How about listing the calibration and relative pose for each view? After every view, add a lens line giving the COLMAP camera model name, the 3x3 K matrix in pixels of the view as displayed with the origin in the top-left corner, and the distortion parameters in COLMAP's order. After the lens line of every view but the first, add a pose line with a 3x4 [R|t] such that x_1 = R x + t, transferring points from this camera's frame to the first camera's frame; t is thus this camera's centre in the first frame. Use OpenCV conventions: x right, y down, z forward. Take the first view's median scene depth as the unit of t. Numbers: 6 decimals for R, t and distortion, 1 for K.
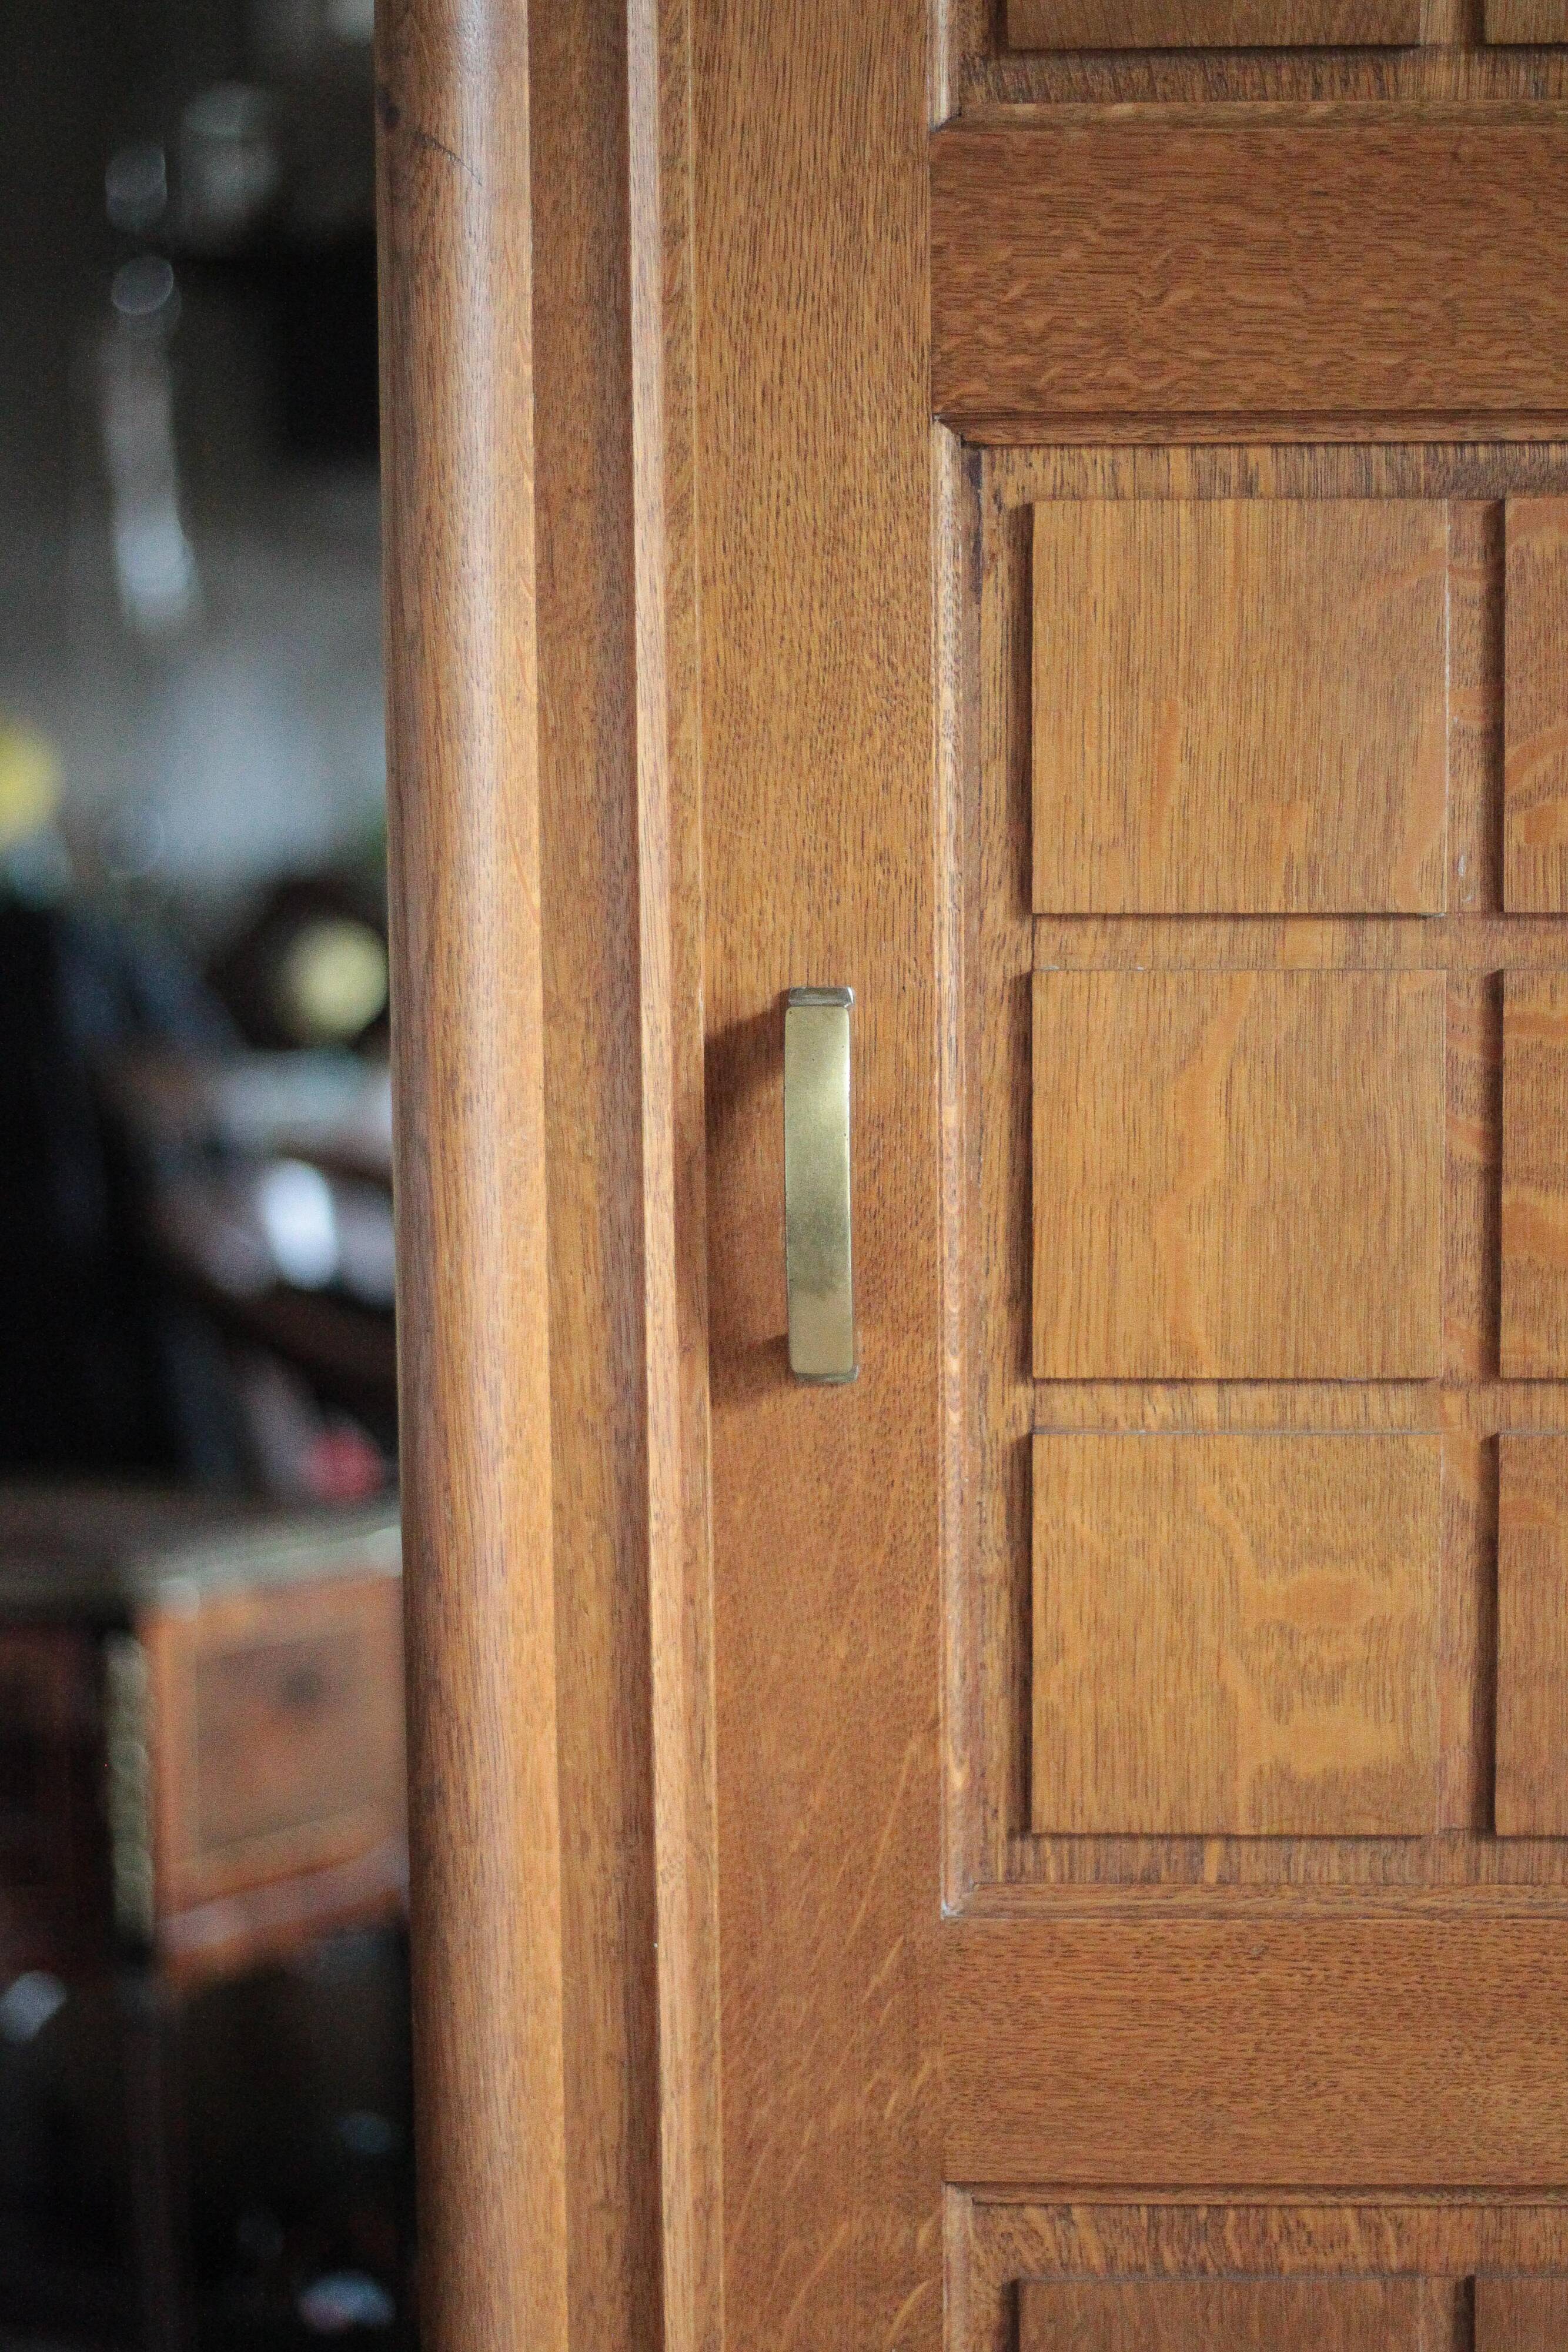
lens RADIAL K [[4576.5, 0, 787.1], [0, 4576.5, 1148.8], [0, 0, 1]] dist [-0.111681, -0.061136]
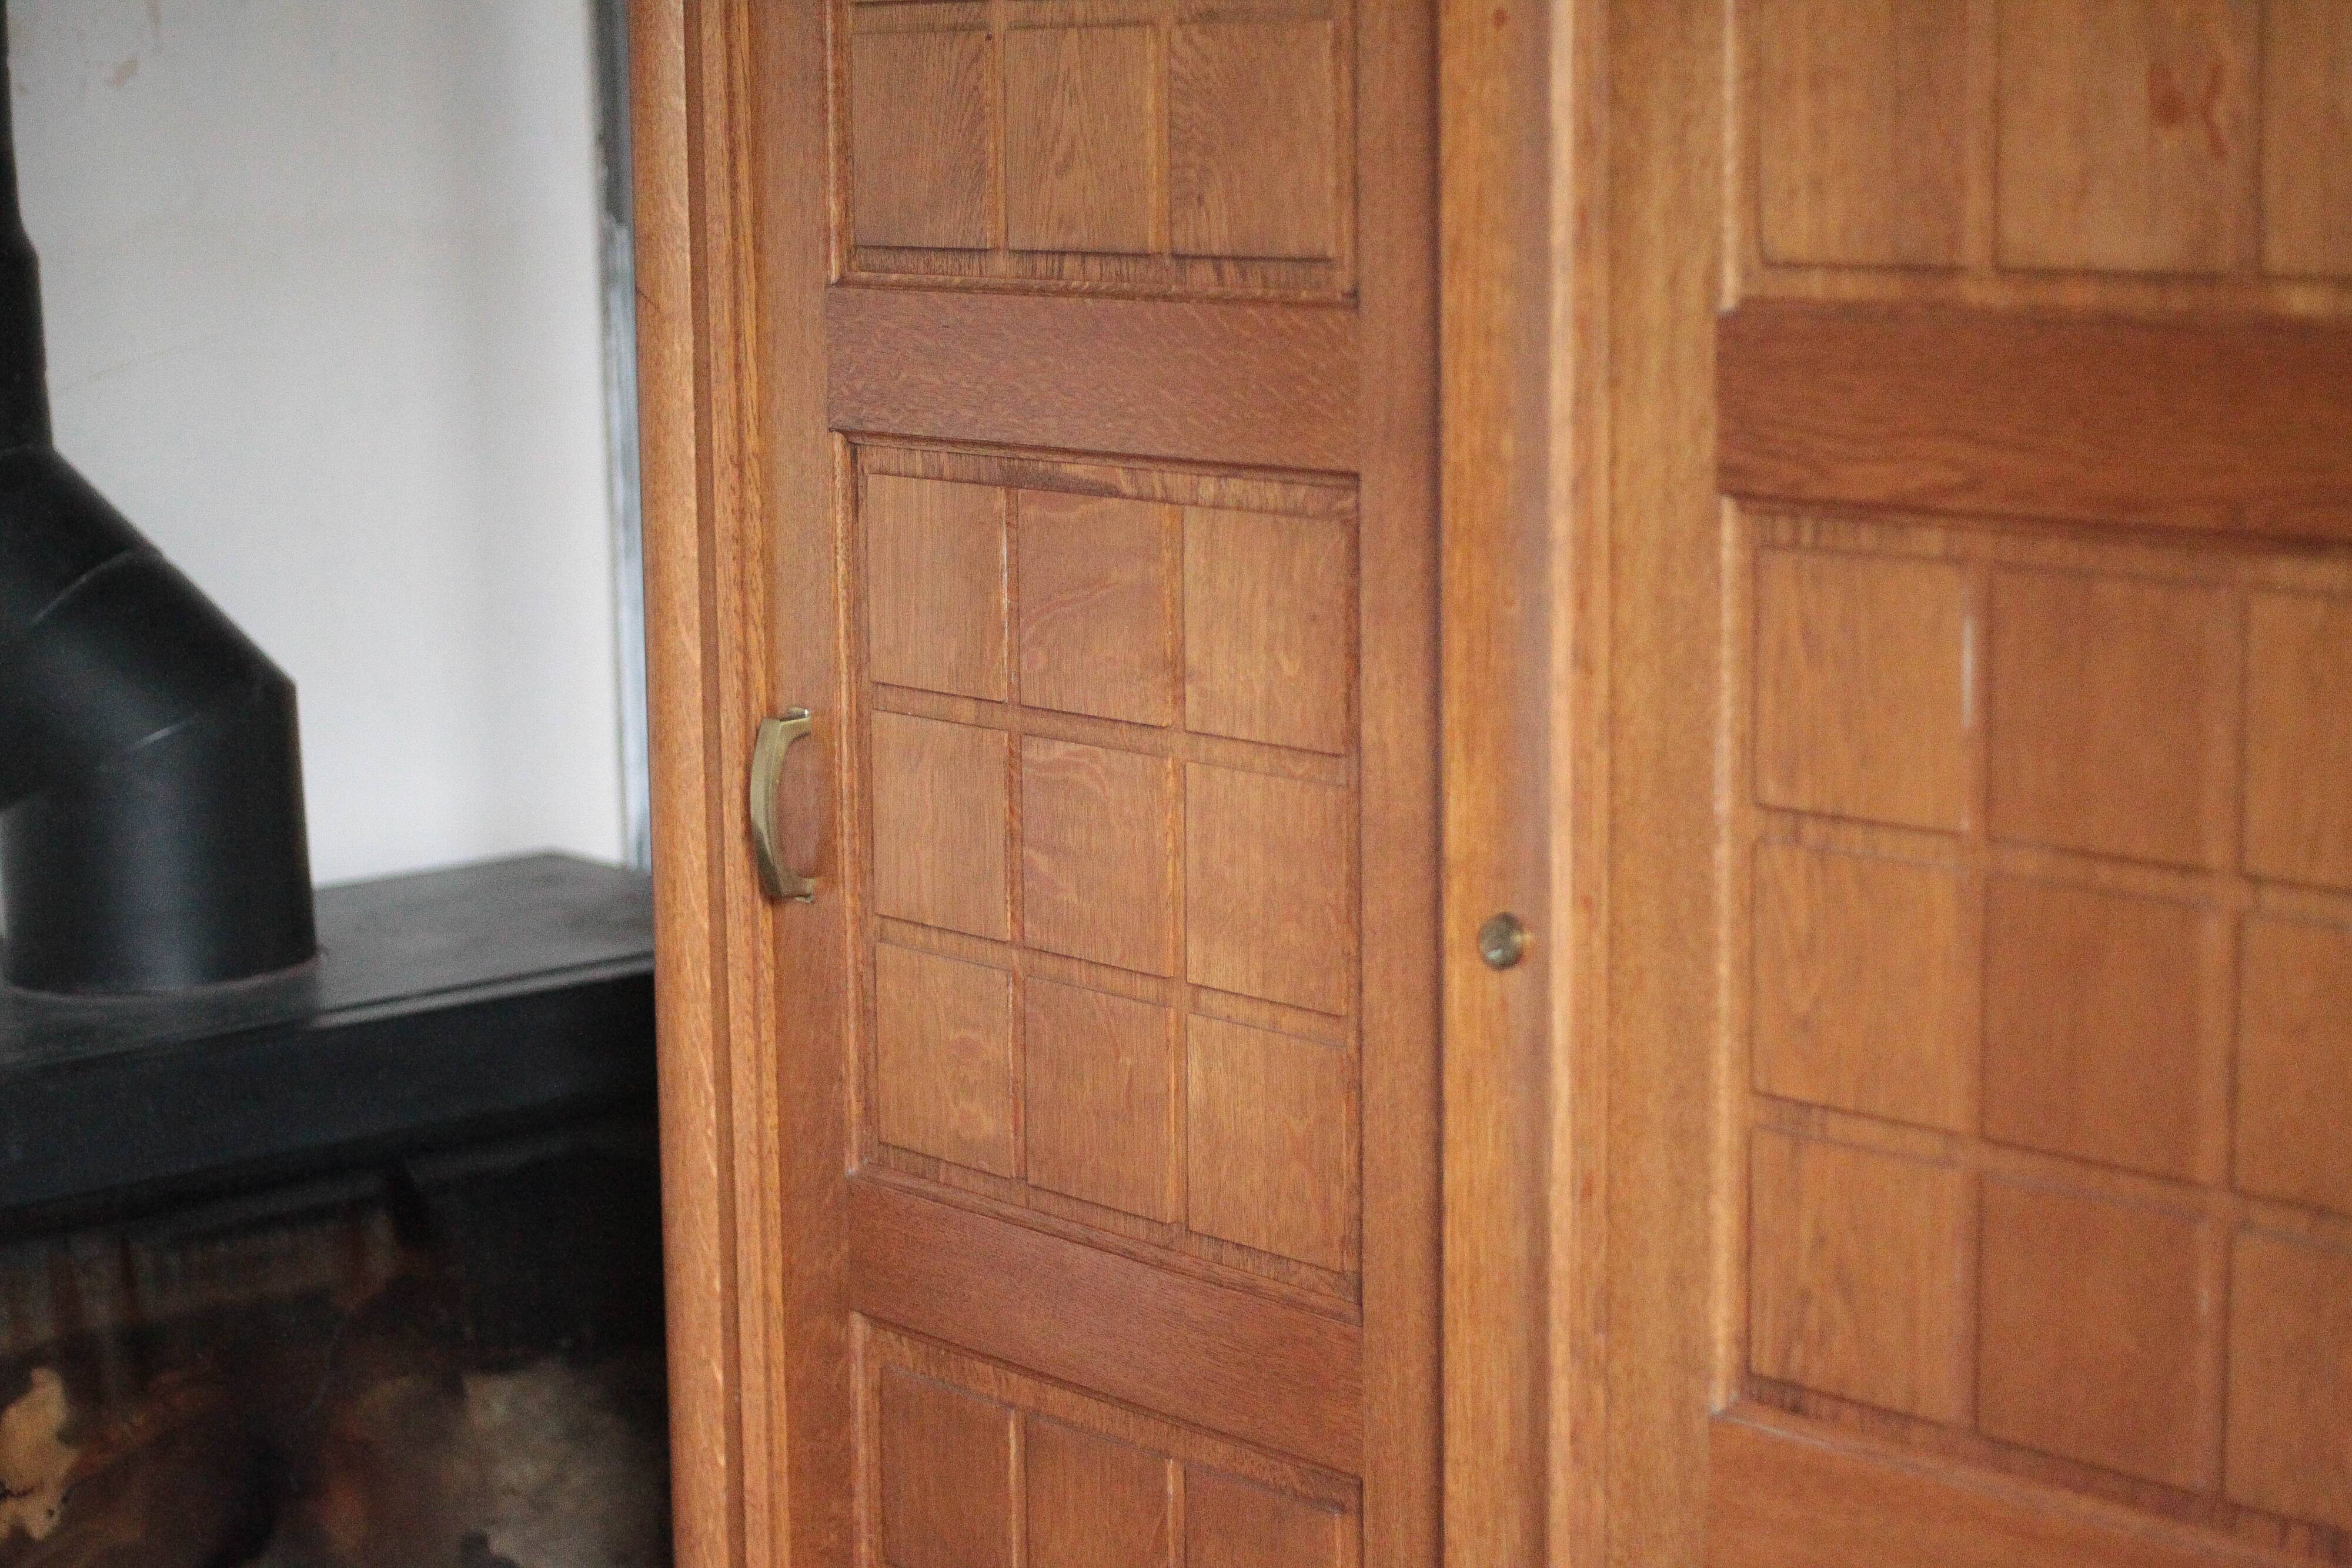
lens RADIAL K [[4365.4, 0, 1176.0], [0, 4365.4, 784.0], [0, 0, 1]] dist [-0.140143, 0.126327]
pose [[0.706352, 0.110870, -0.699124, 1.474687], [-0.055407, 0.993287, 0.101539, -0.206450], [0.705689, -0.032985, 0.707753, -0.244315]]
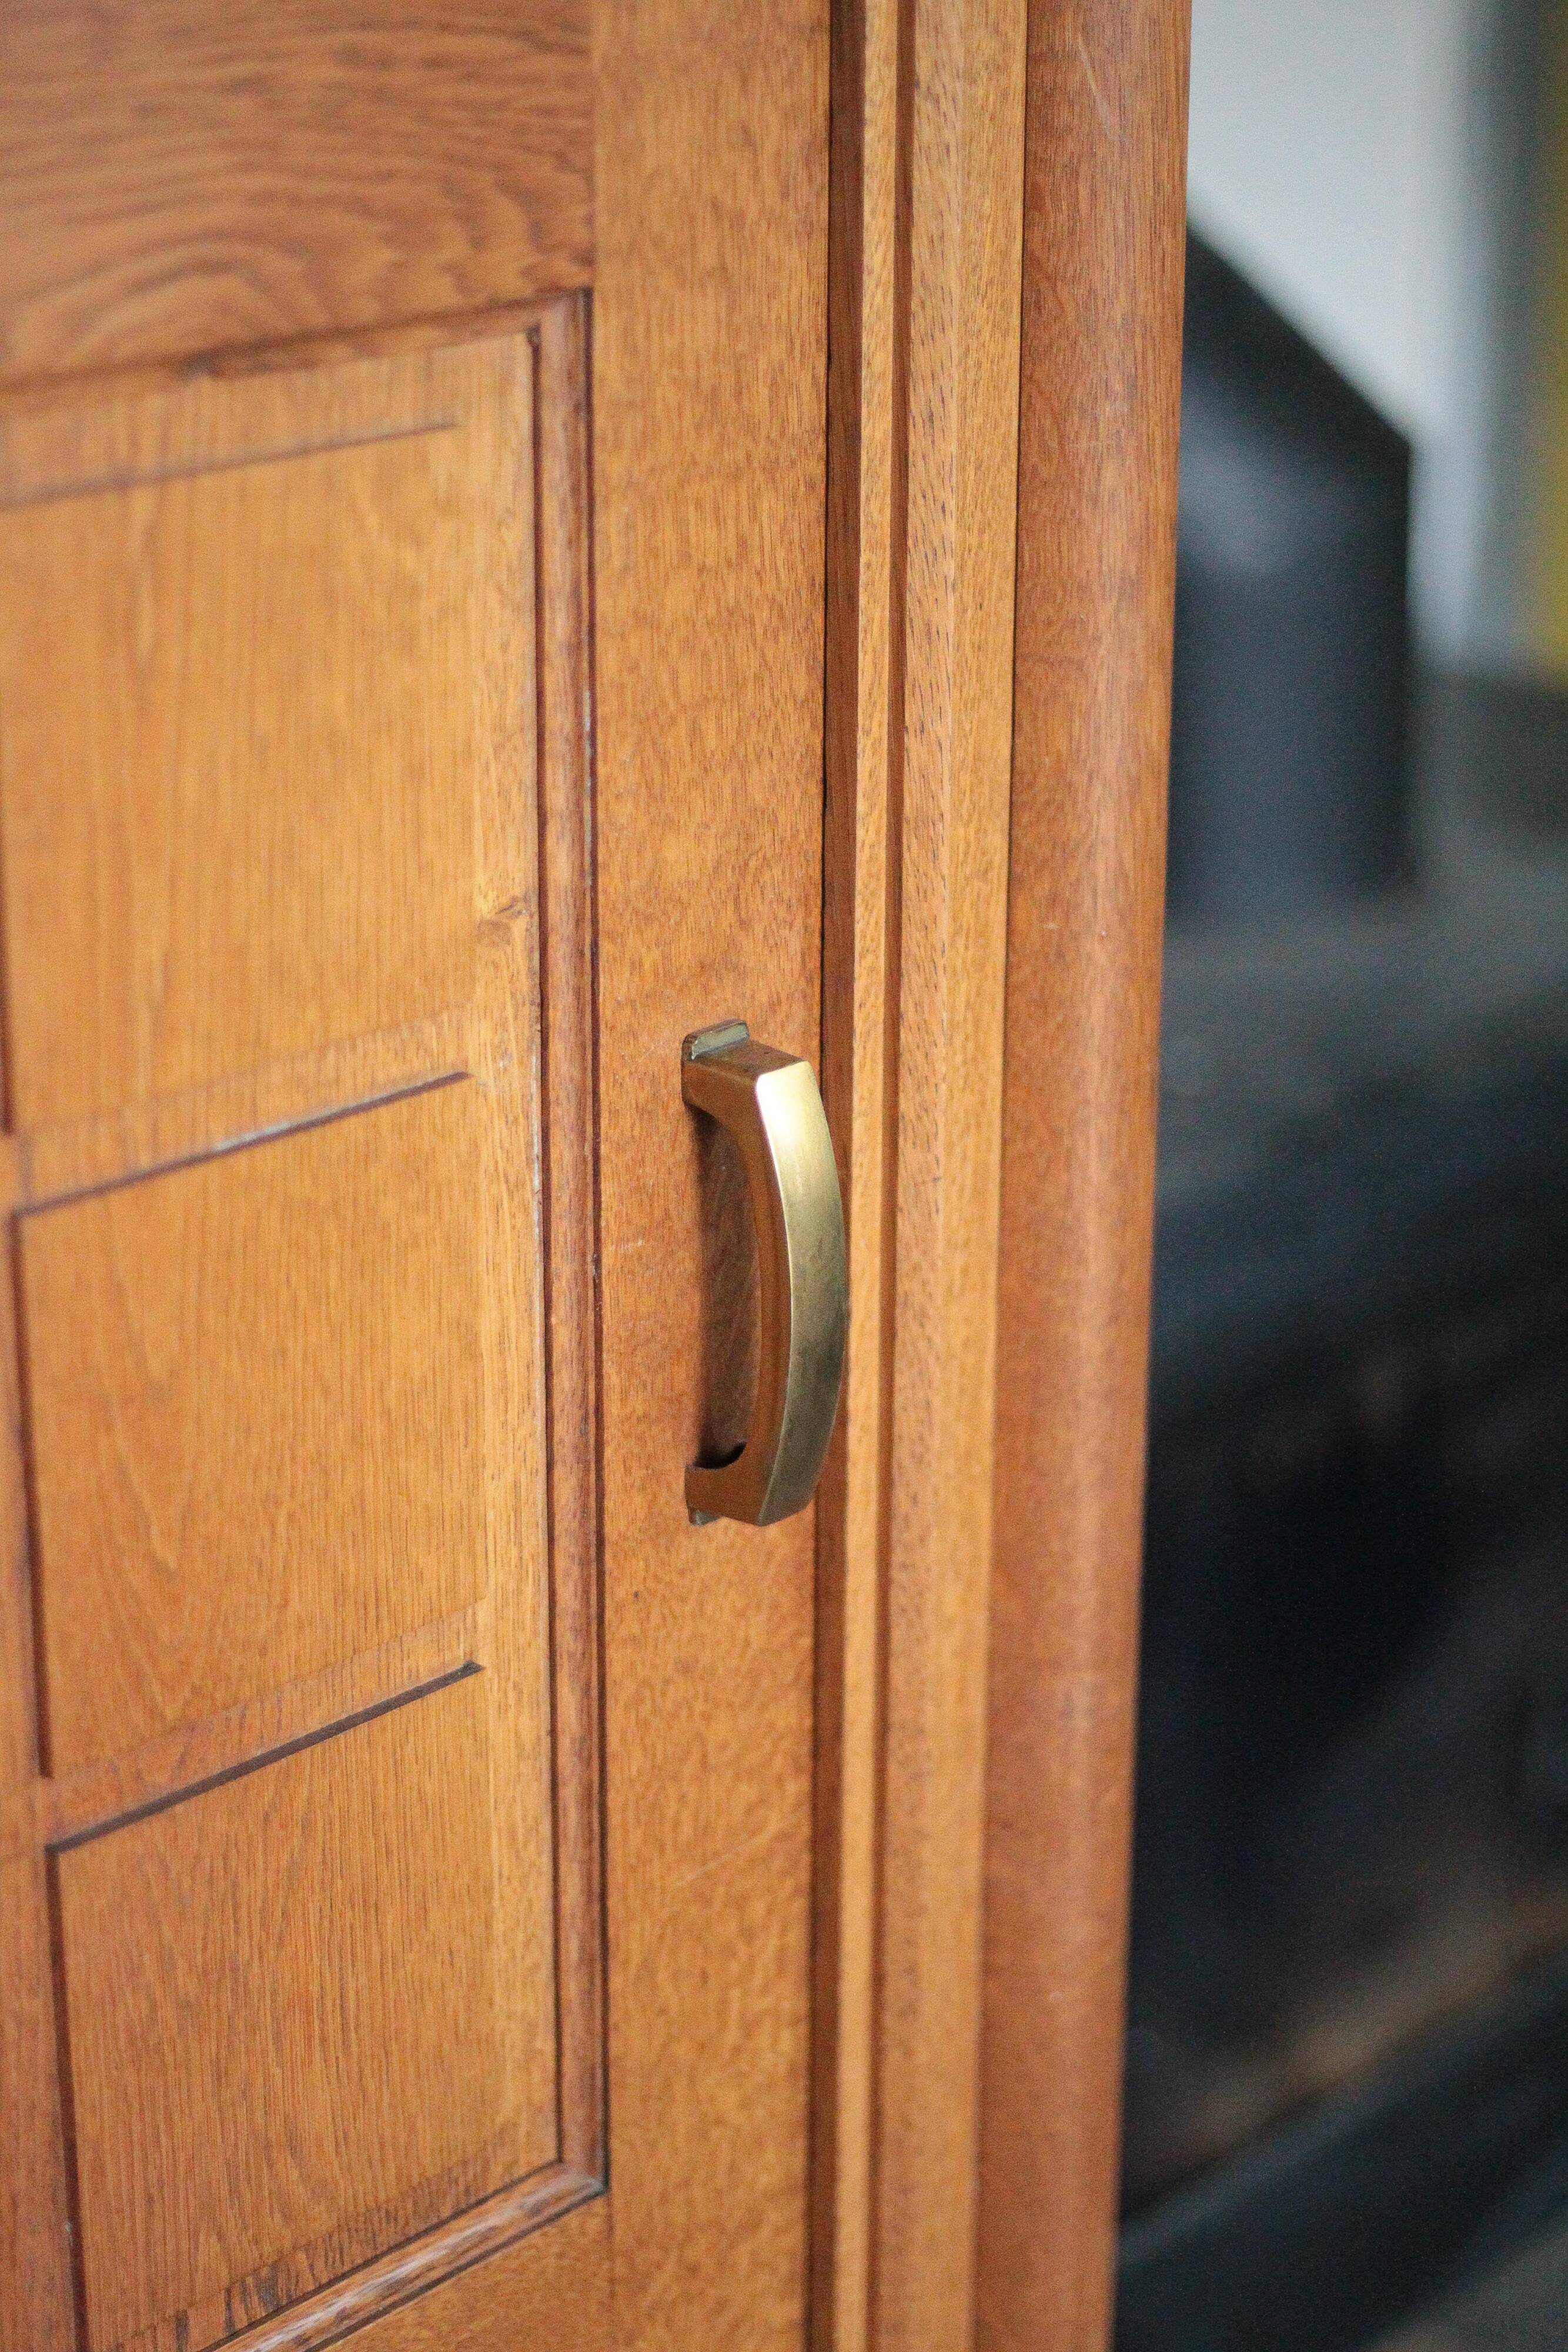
lens RADIAL K [[4576.5, 0, 787.1], [0, 4576.5, 1148.8], [0, 0, 1]] dist [-0.111681, -0.061136]
pose [[0.624850, -0.241435, 0.742477, 0.350413], [0.052904, 0.961893, 0.268261, -0.224548], [-0.778950, -0.128343, 0.613811, 0.471716]]
